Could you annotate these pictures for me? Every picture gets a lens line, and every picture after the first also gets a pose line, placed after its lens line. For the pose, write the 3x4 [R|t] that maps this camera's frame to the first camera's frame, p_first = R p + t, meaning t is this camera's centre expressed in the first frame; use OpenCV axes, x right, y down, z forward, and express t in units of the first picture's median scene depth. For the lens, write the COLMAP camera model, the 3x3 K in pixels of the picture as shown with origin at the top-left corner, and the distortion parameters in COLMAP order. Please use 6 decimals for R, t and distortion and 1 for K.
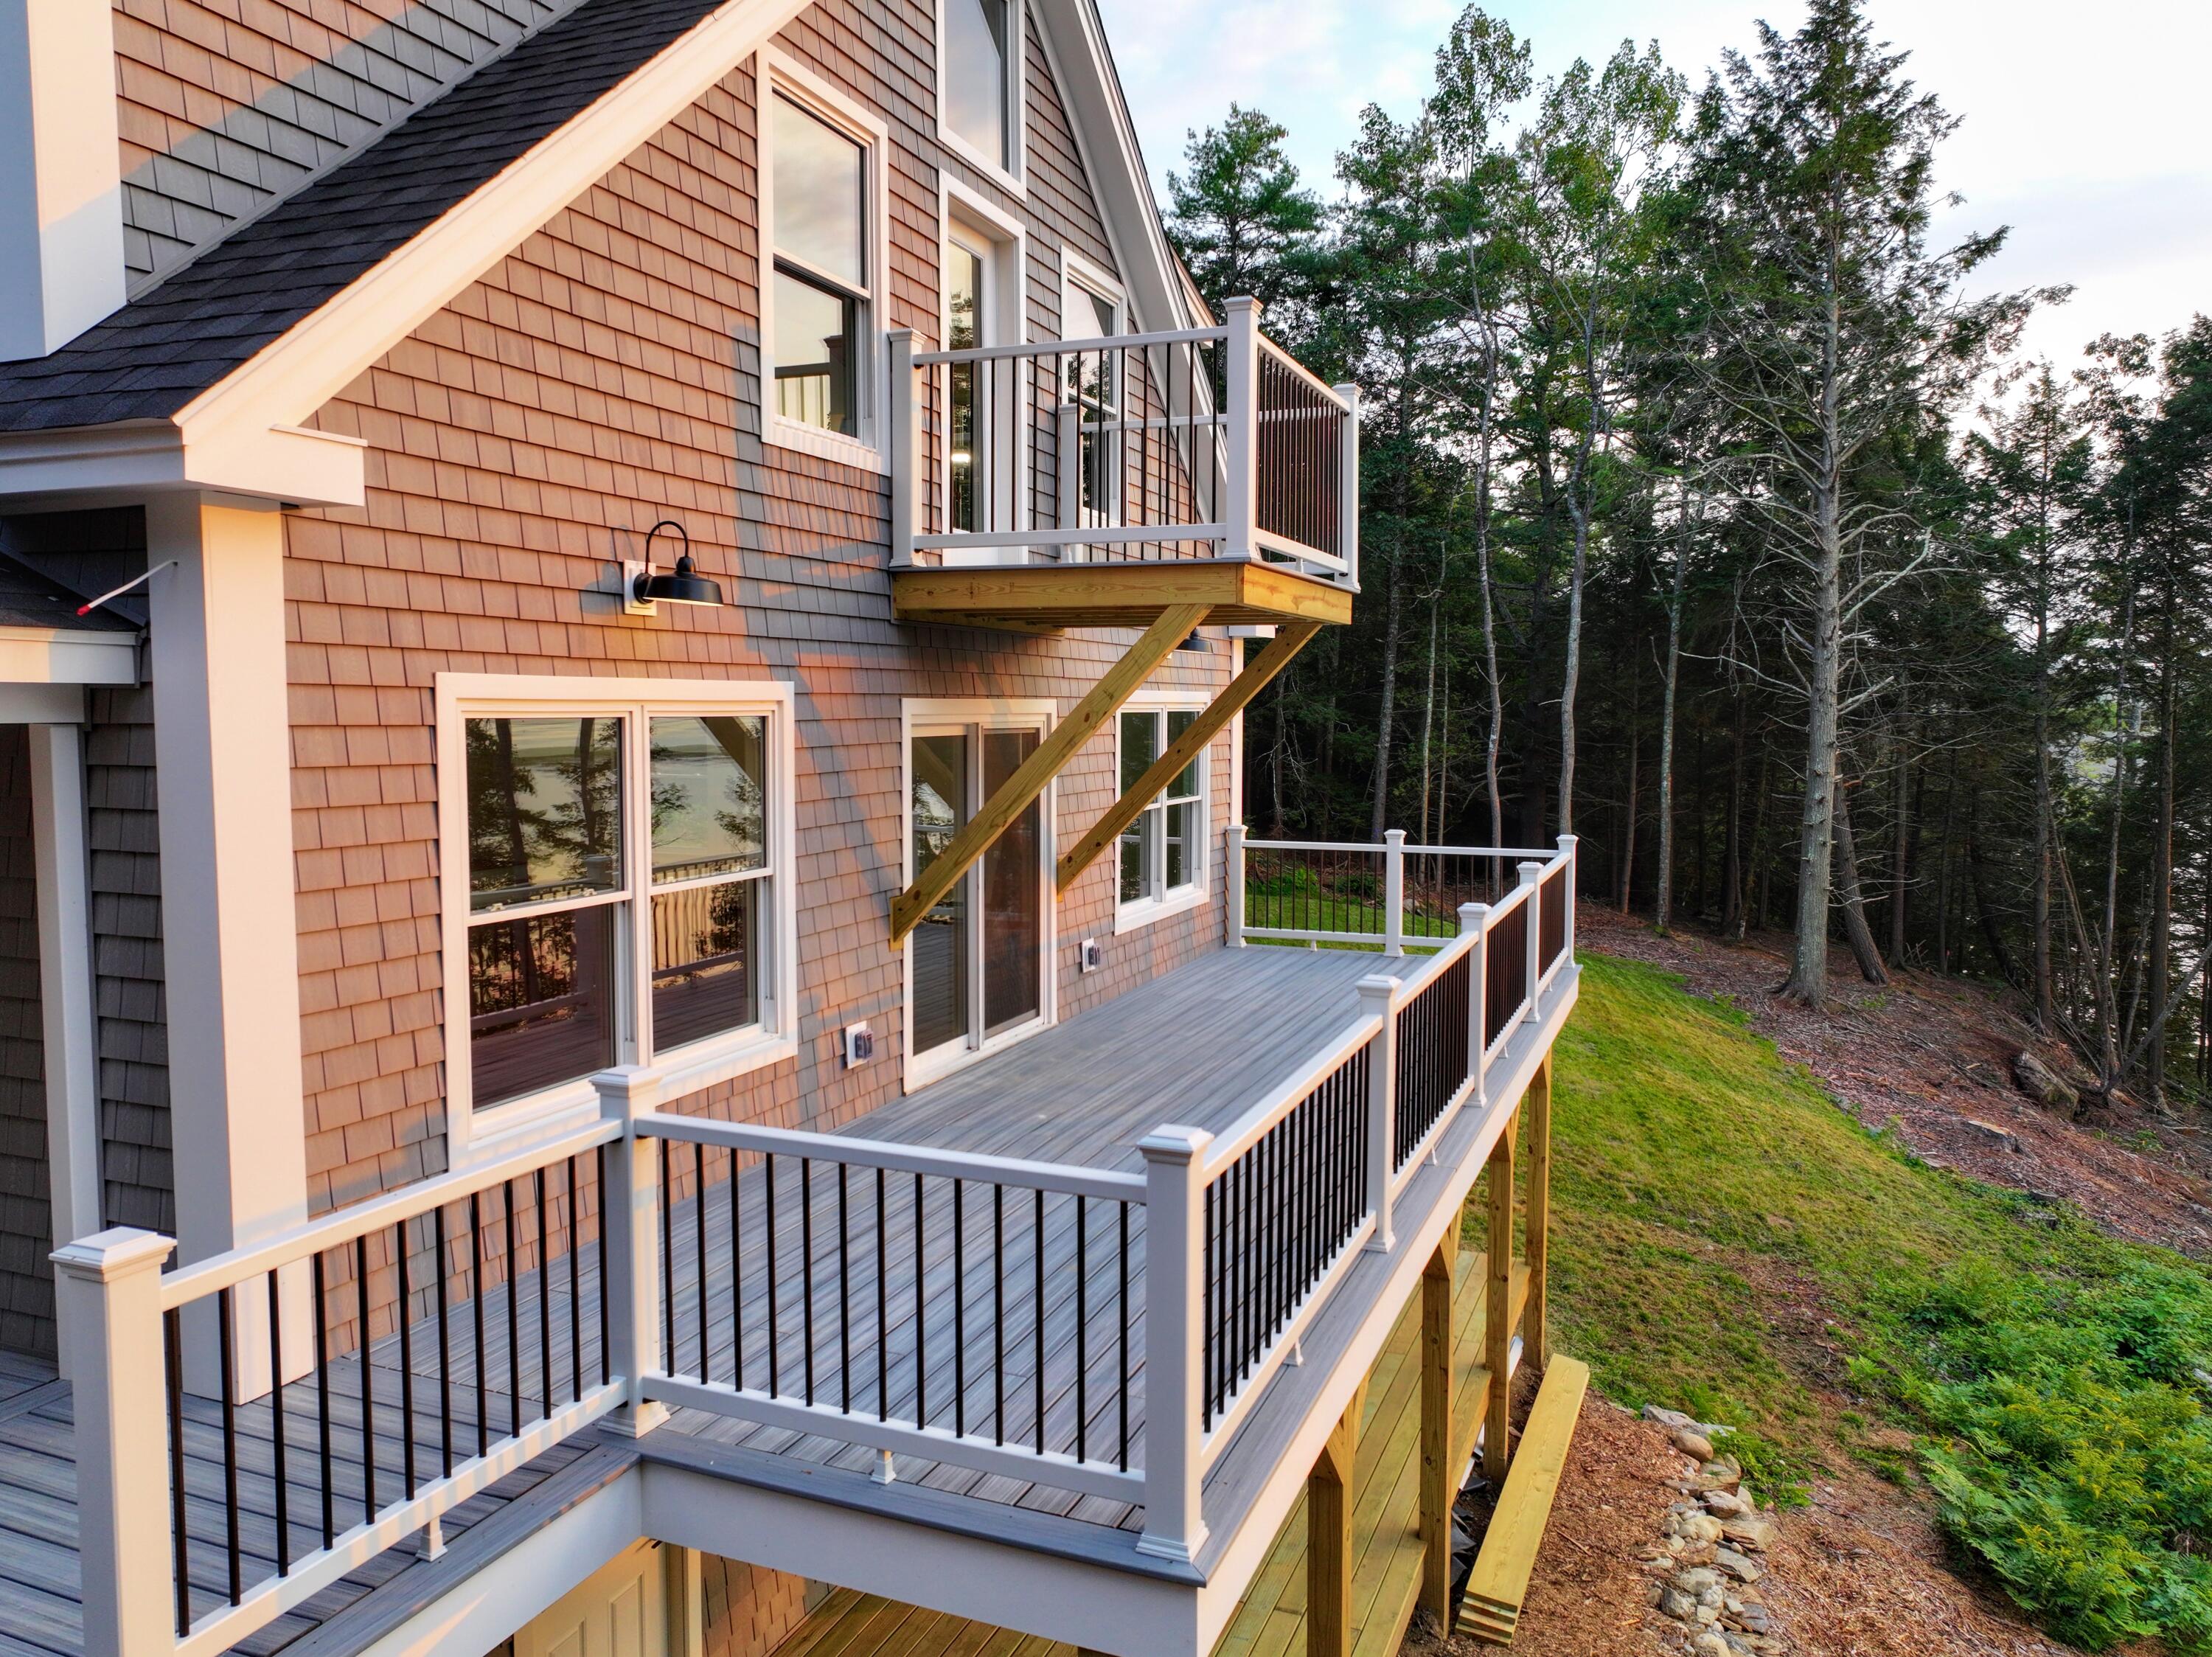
lens RADIAL K [[1546.6, 0, 1111.1], [0, 1546.6, 819.5], [0, 0, 1]] dist [0.003855, 0.016311]
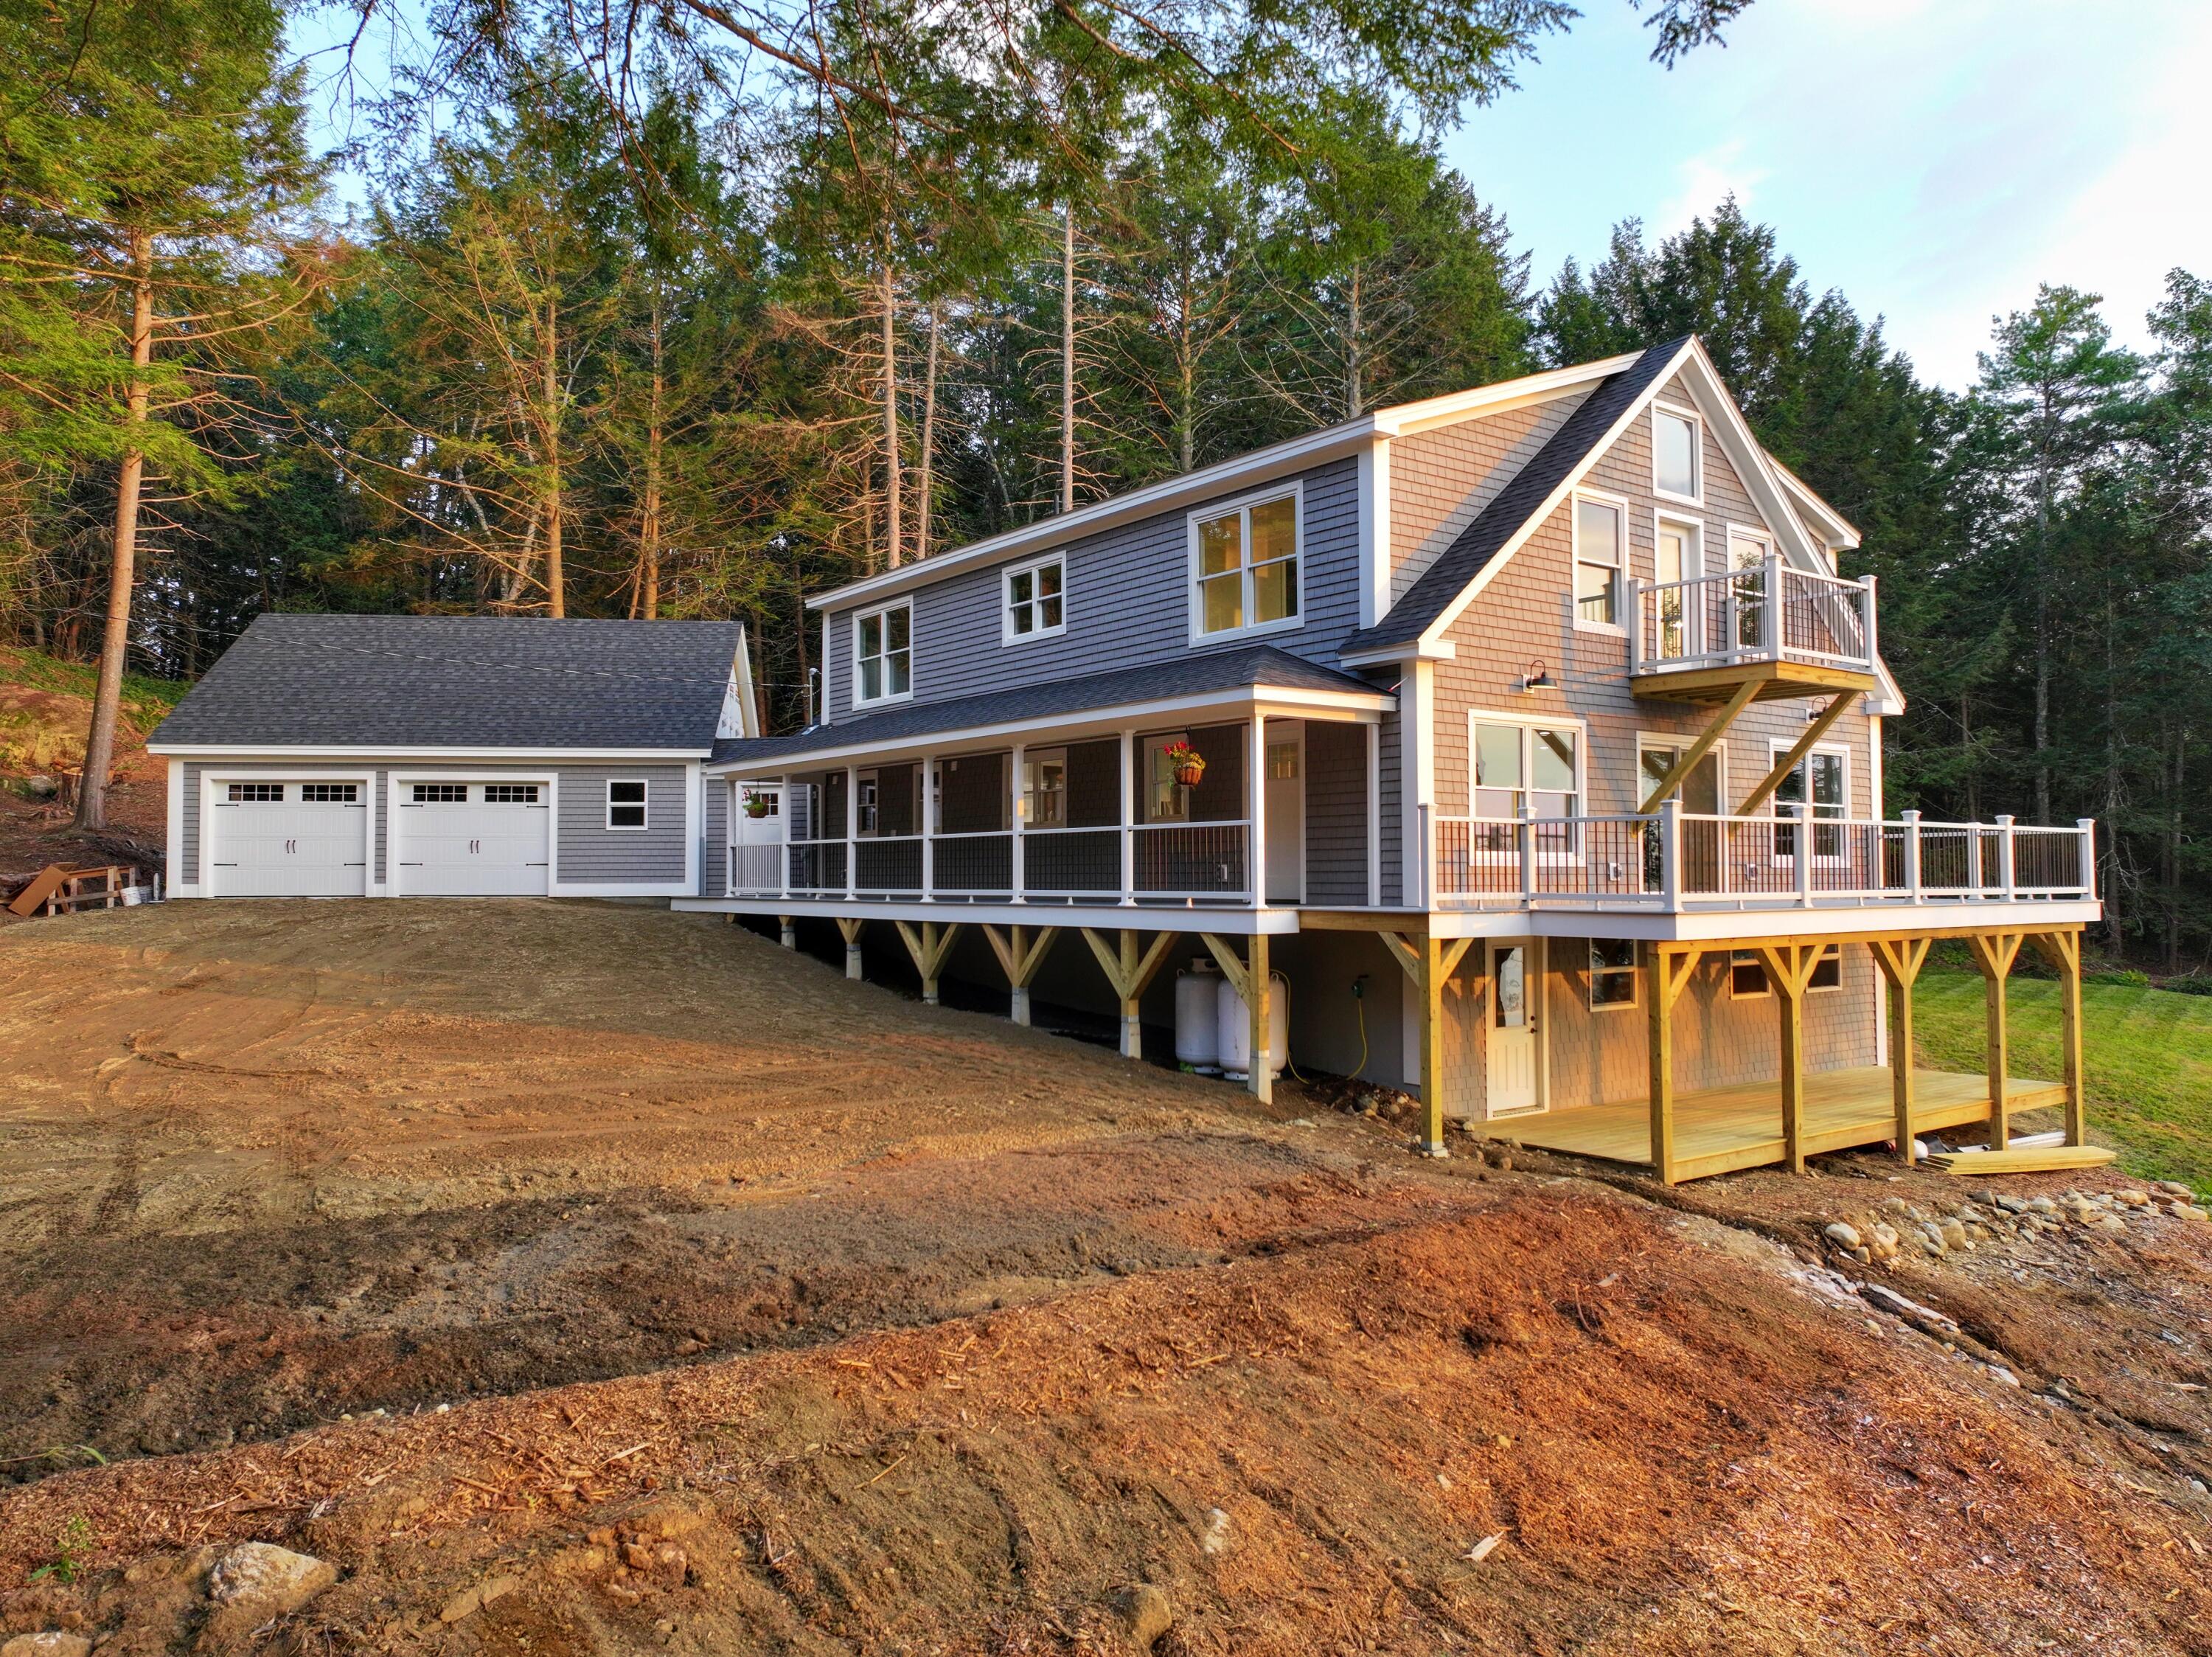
lens RADIAL K [[1546.6, 0, 1110.7], [0, 1546.6, 821.2], [0, 0, 1]] dist [0.003855, 0.016311]
pose [[0.857216, -0.024436, -0.514377, 0.424640], [-0.033586, 0.994094, -0.103197, 0.360092], [0.513861, 0.105738, 0.851332, -1.536245]]
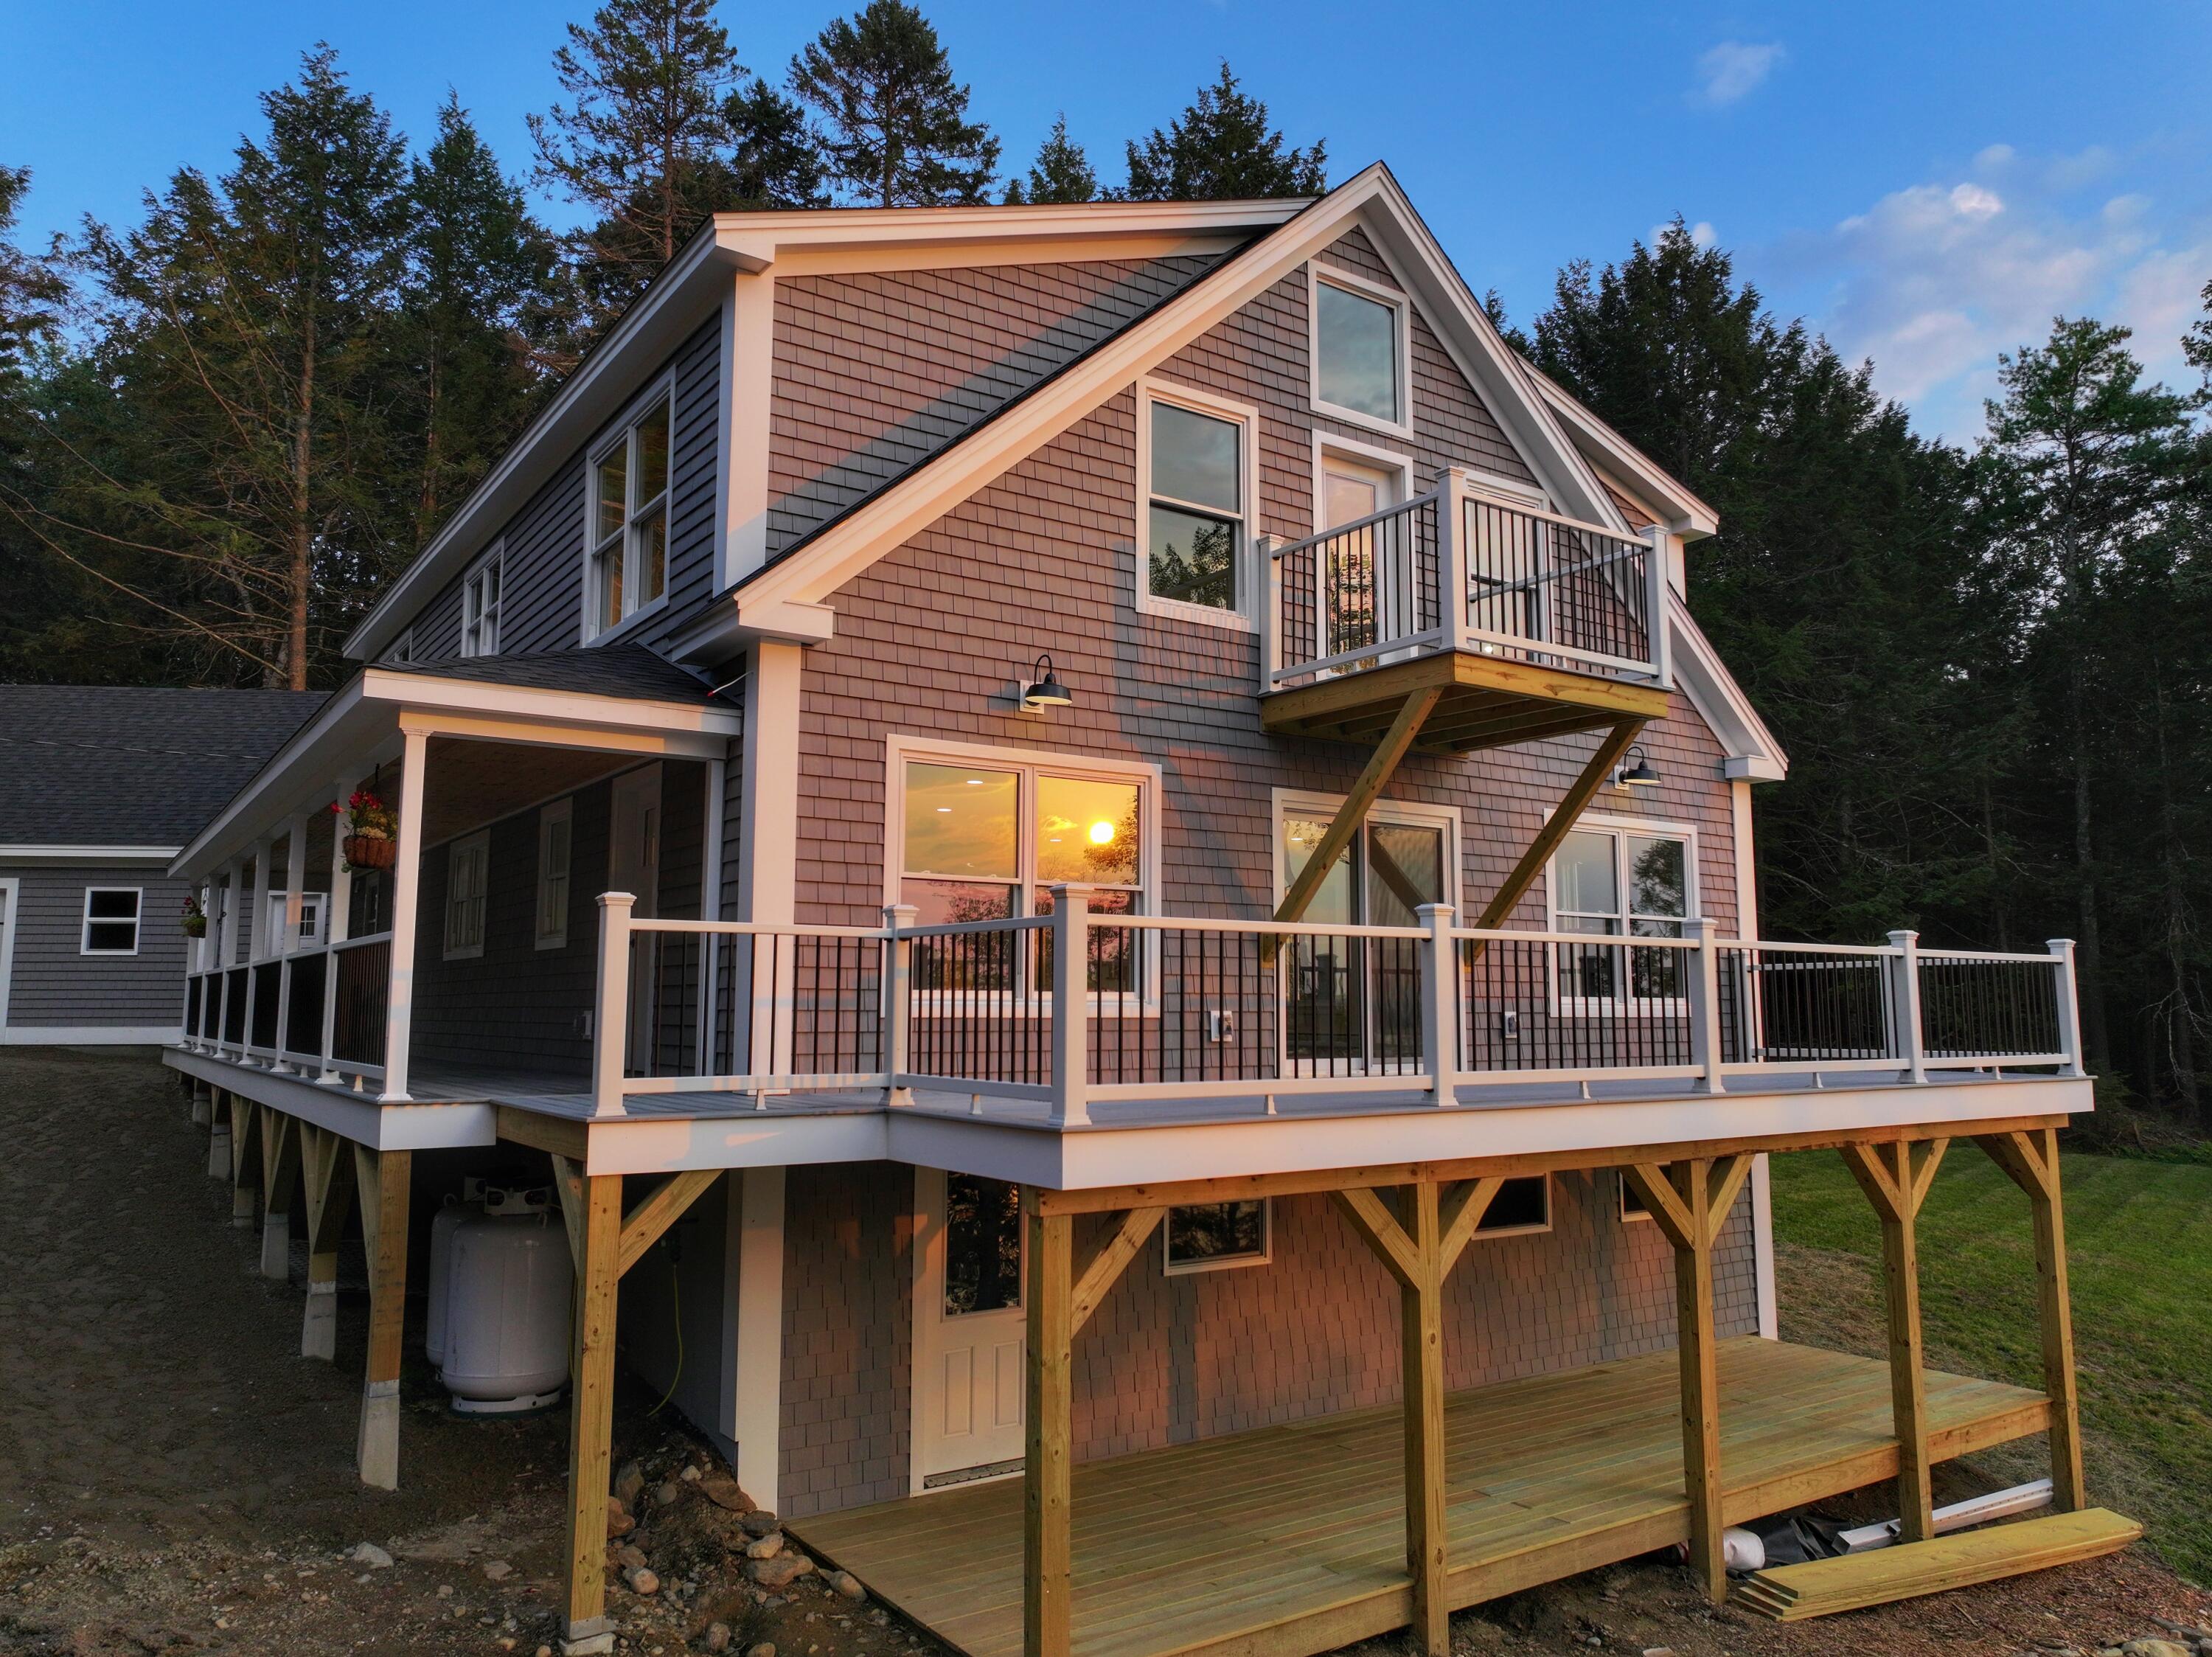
lens RADIAL K [[1546.6, 0, 1110.1], [0, 1546.6, 821.2], [0, 0, 1]] dist [0.003855, 0.016311]
pose [[0.835778, -0.068255, -0.544808, 0.552747], [-0.040696, 0.981814, -0.185434, 0.238931], [0.547557, 0.177154, 0.817801, -0.241350]]
